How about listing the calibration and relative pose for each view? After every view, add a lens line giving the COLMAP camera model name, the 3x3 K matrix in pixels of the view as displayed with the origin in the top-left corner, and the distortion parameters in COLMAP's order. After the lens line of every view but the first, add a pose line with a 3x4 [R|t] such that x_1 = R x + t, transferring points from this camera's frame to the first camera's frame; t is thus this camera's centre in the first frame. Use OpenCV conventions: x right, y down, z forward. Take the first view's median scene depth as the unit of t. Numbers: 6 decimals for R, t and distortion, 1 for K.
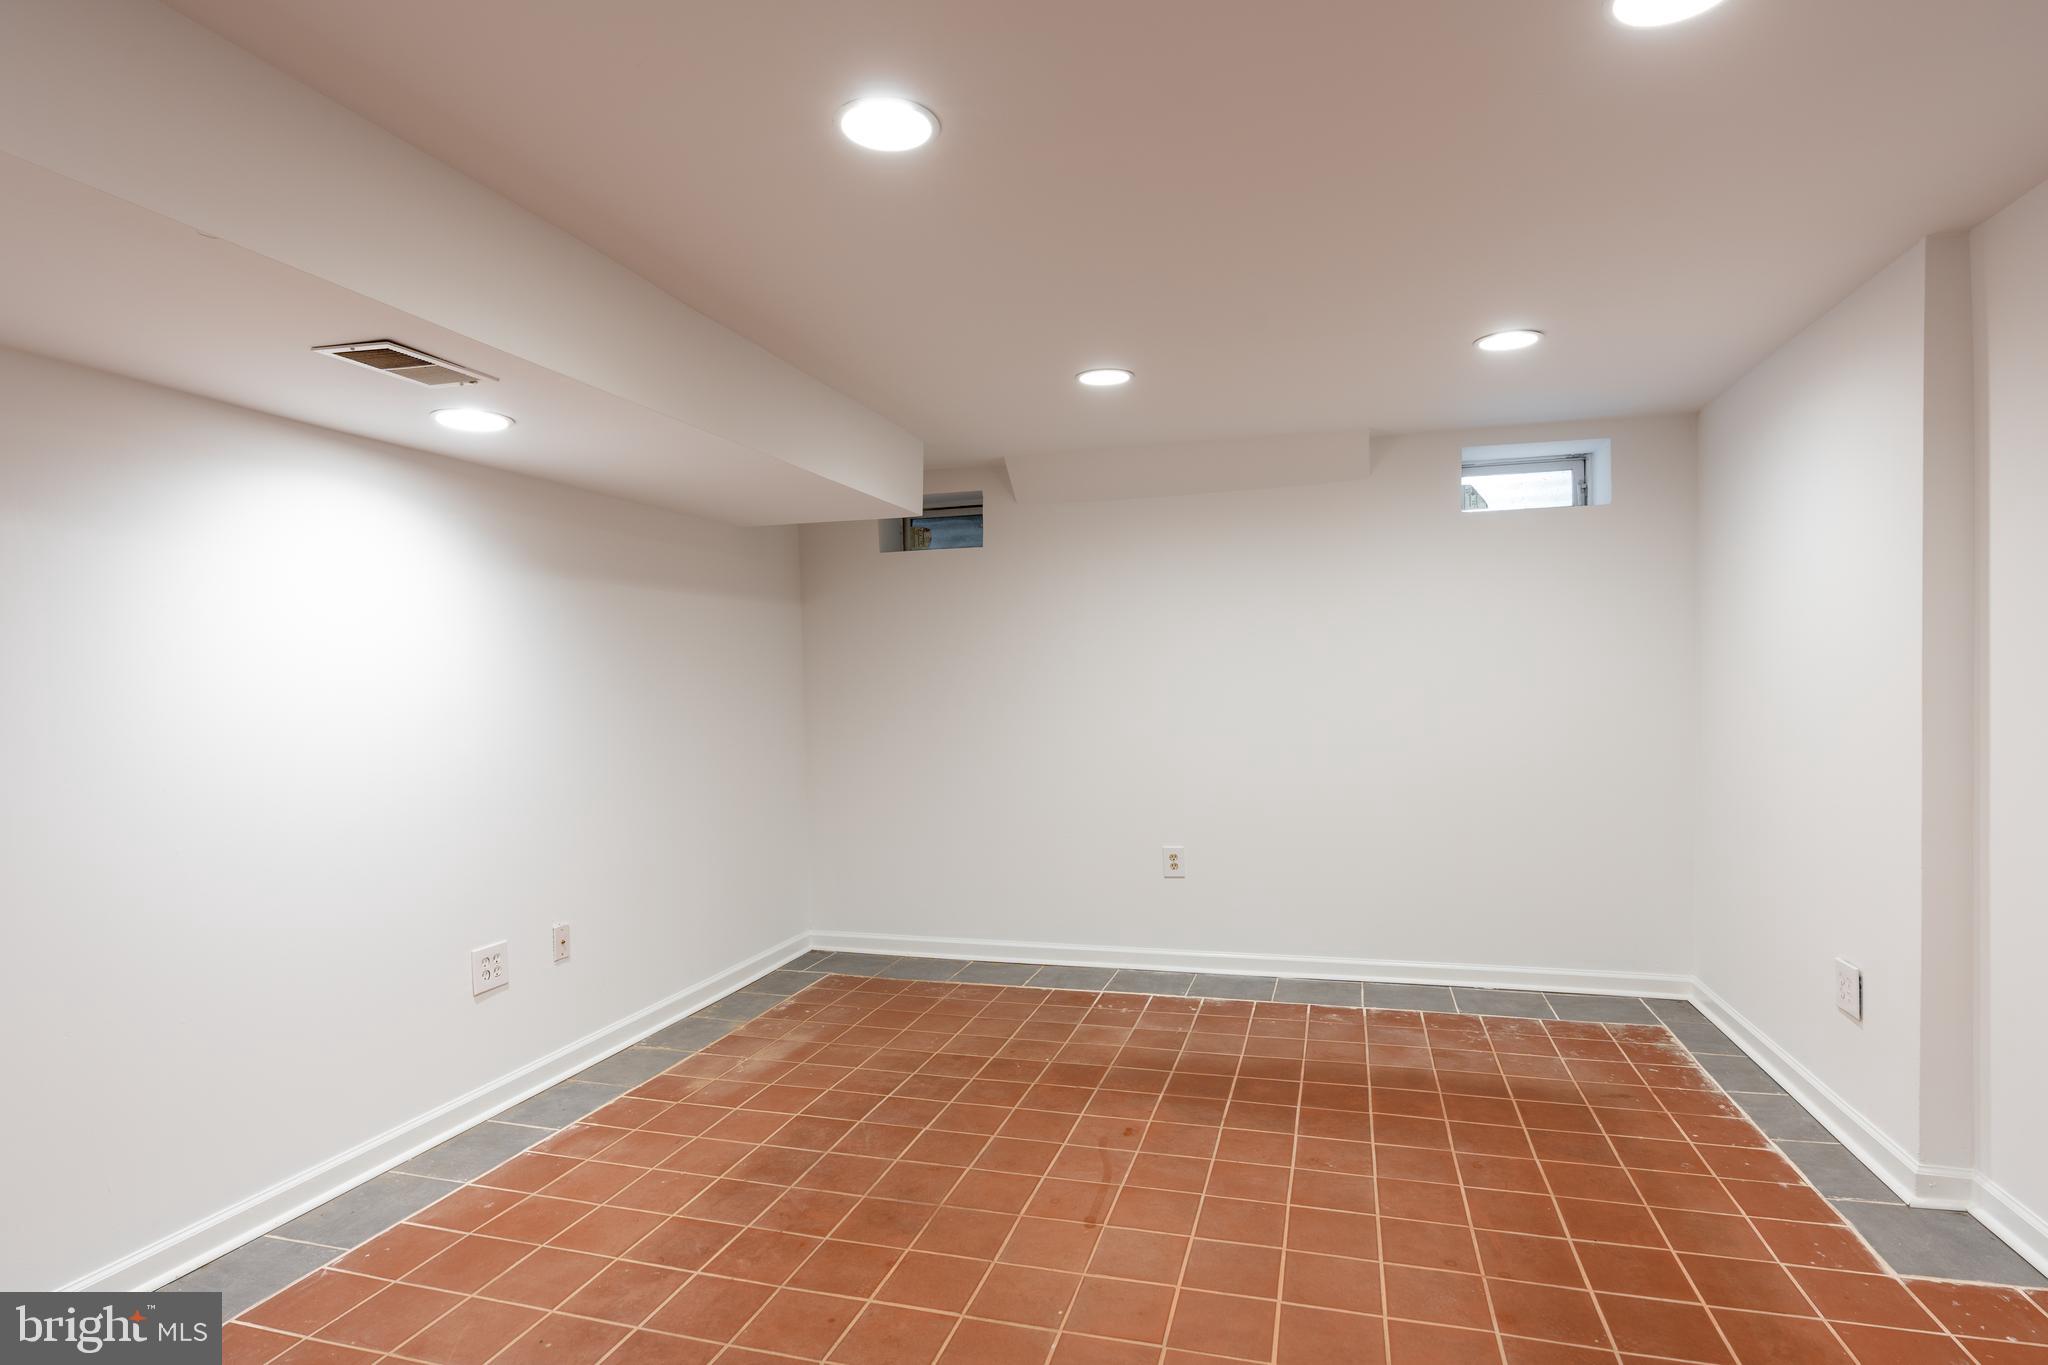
lens RADIAL K [[1014.5, 0, 1010.7], [0, 1014.5, 702.5], [0, 0, 1]] dist [0.000167, 0.000354]
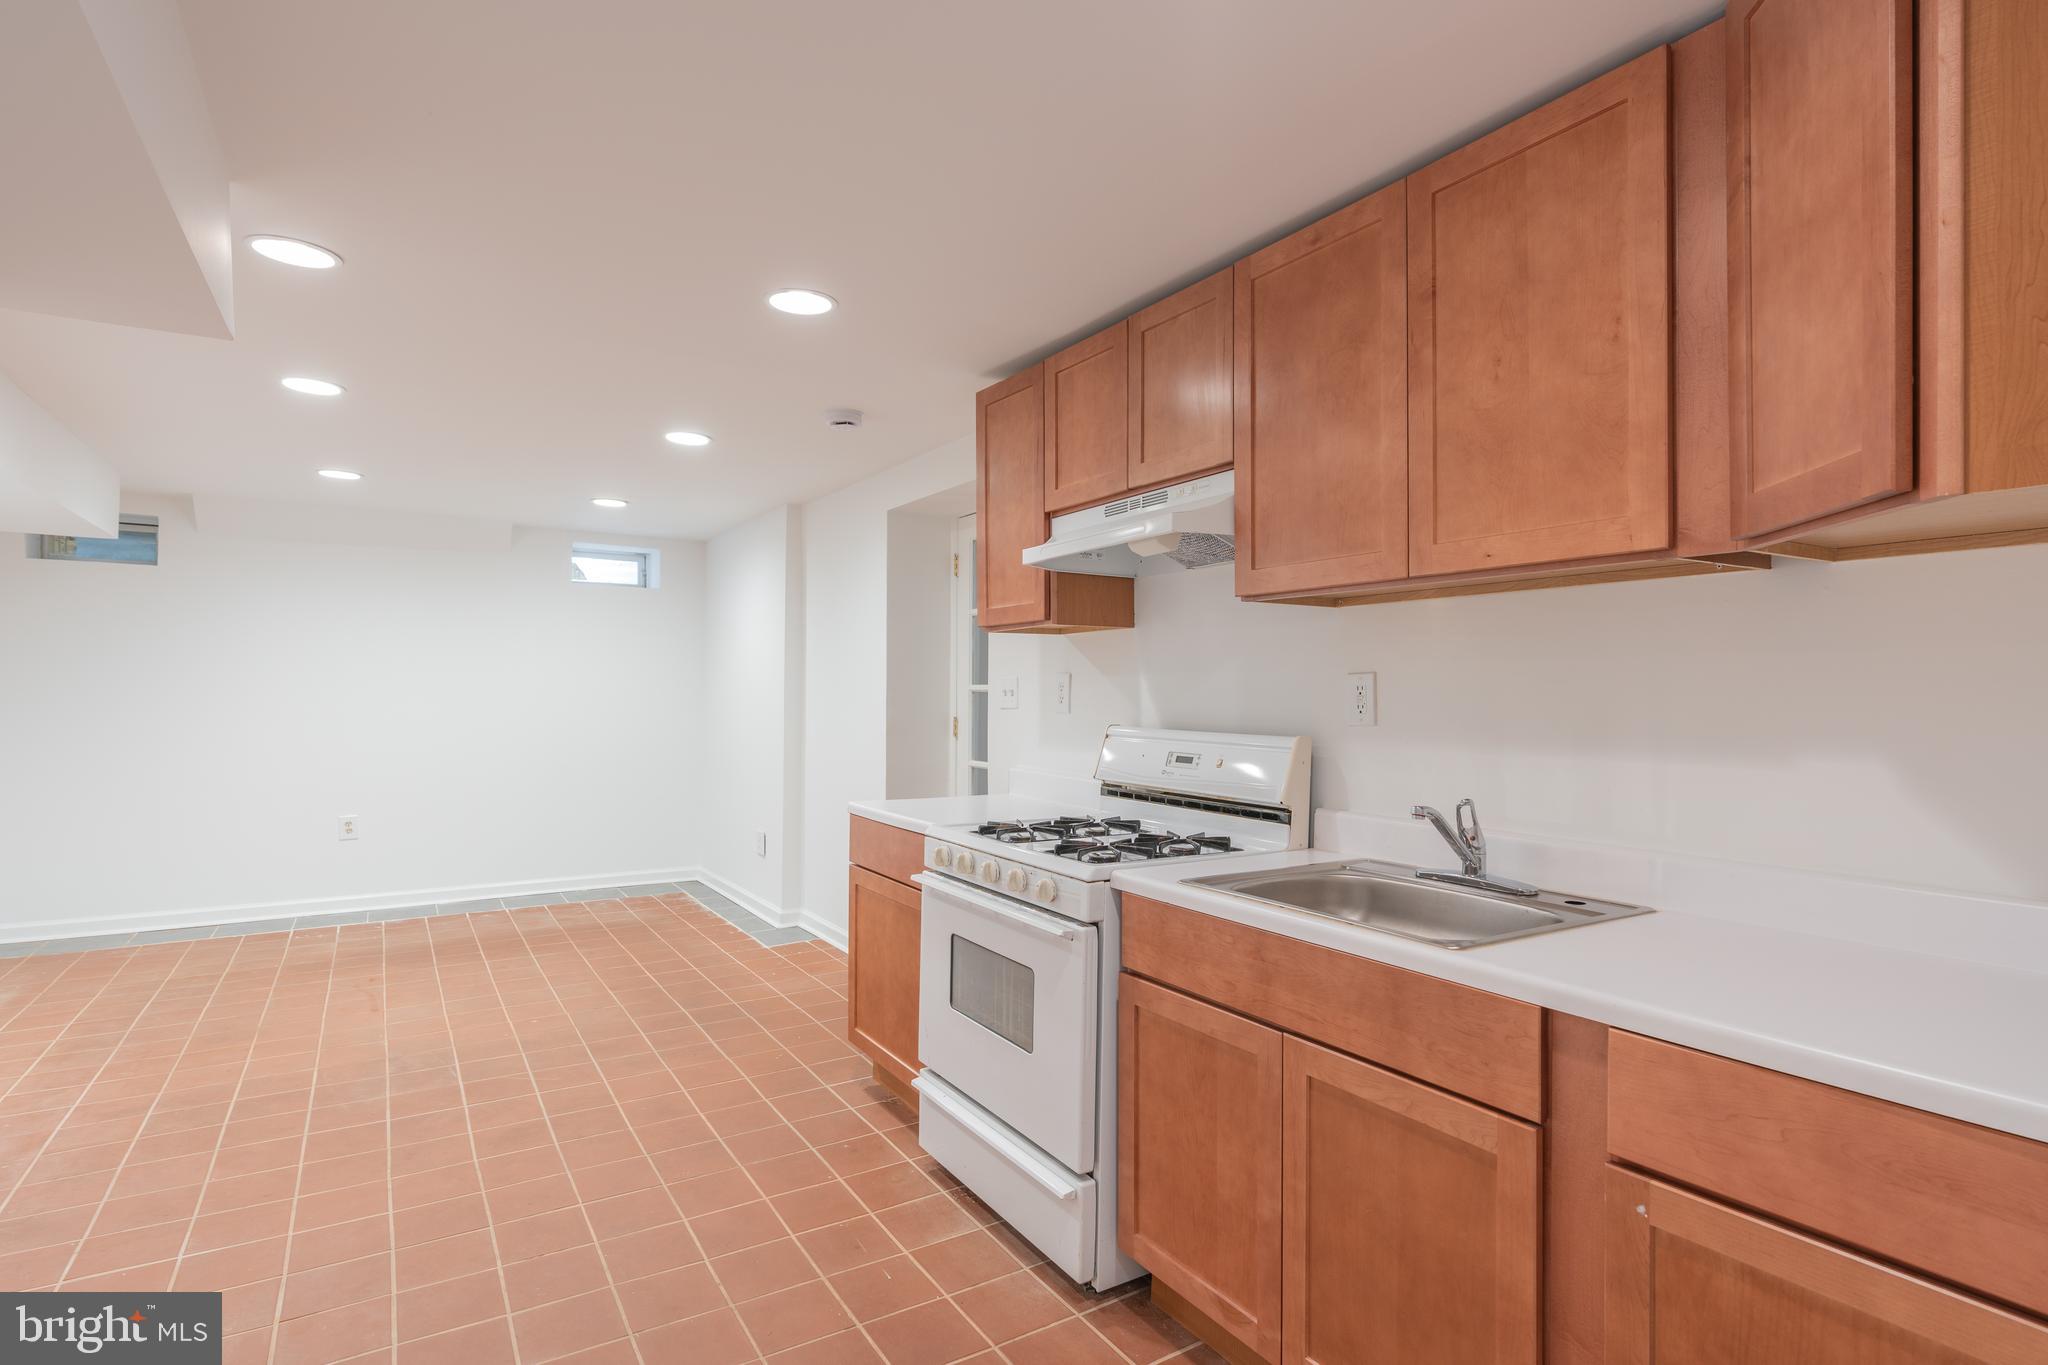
lens RADIAL K [[1014.5, 0, 1017.8], [0, 1014.5, 696.3], [0, 0, 1]] dist [0.000167, 0.000354]
pose [[0.637262, 0.018902, 0.770415, -0.349135], [-0.006061, 0.999791, -0.019517, 0.012063], [-0.770623, 0.007768, 0.637244, -0.569588]]
